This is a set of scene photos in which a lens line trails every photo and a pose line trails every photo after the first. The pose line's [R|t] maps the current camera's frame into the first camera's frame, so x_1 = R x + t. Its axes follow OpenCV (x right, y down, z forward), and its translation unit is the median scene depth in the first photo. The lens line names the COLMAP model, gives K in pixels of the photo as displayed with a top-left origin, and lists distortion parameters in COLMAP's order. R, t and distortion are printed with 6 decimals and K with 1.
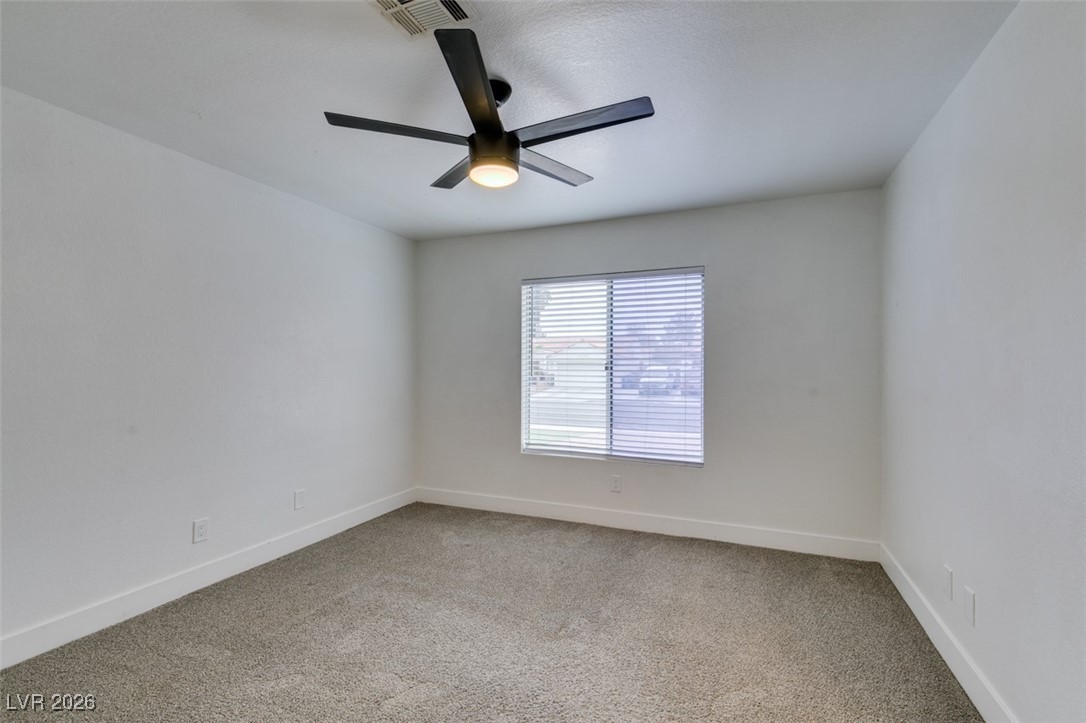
lens RADIAL K [[485.0, 0, 540.2], [0, 485.0, 365.9], [0, 0, 1]] dist [0.006751, -0.002016]
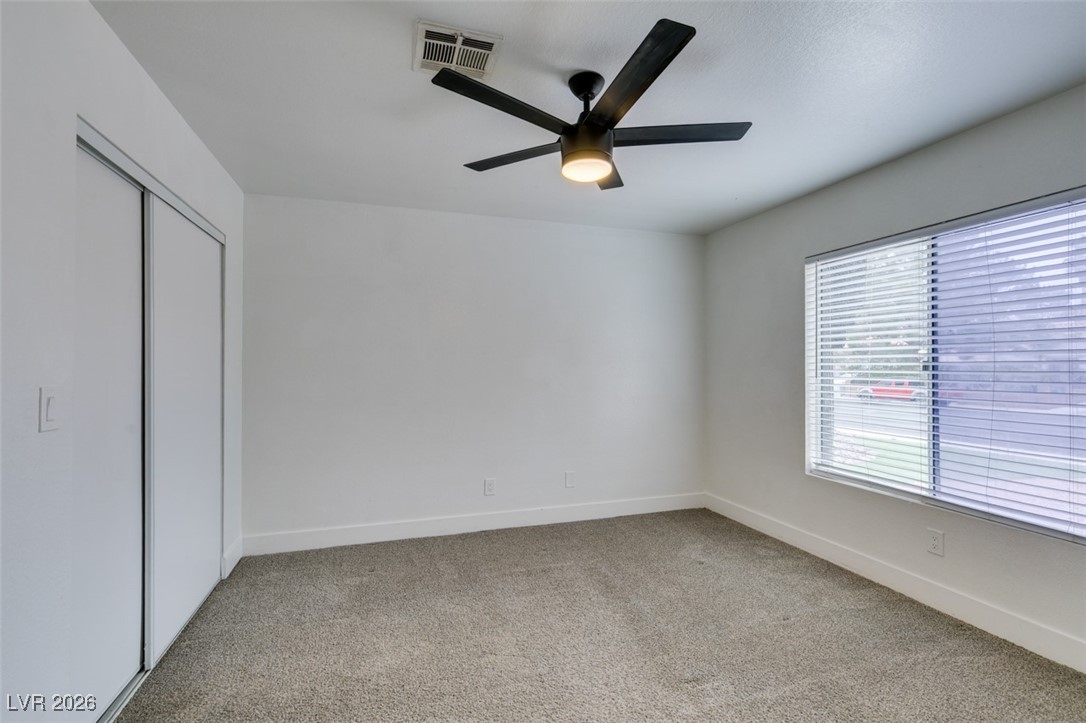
lens RADIAL K [[485.0, 0, 543.1], [0, 485.0, 367.1], [0, 0, 1]] dist [0.006751, -0.002016]
pose [[0.654291, -0.002415, -0.756239, 0.319023], [0.005474, 0.999984, 0.001542, -0.000490], [0.756223, -0.005148, 0.654294, 0.166522]]
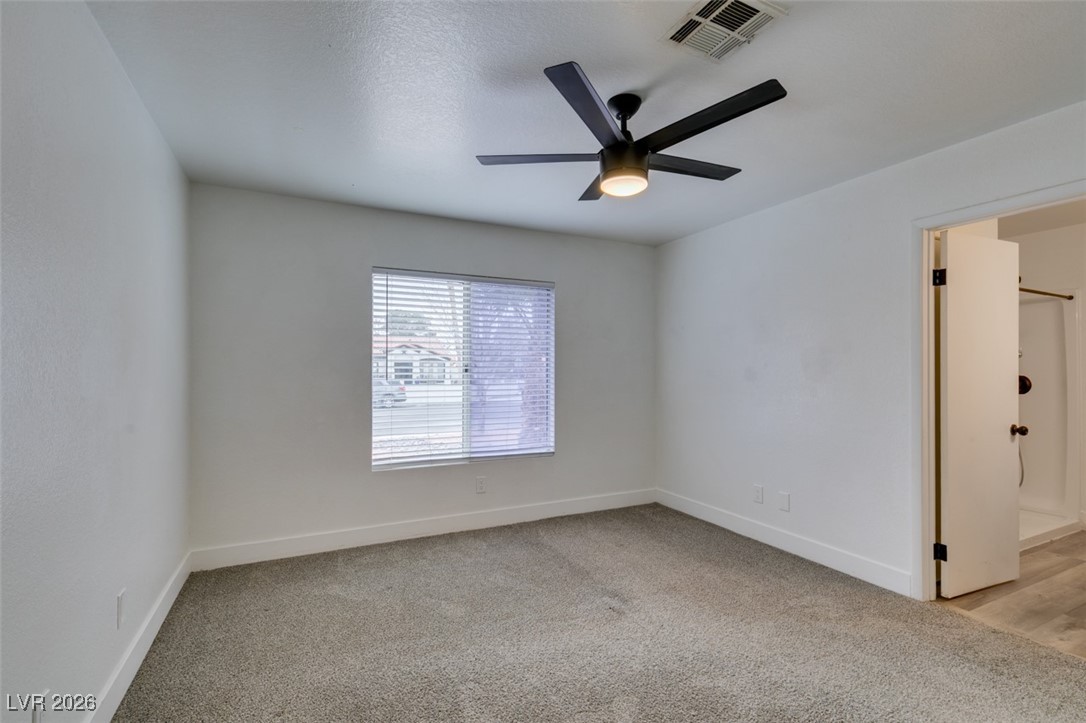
lens RADIAL K [[485.0, 0, 538.9], [0, 485.0, 368.6], [0, 0, 1]] dist [0.006751, -0.002016]
pose [[0.661999, -0.000960, 0.749504, -0.540872], [0.000022, 0.999999, 0.001261, -0.000458], [-0.749504, -0.000818, 0.661999, 0.249386]]
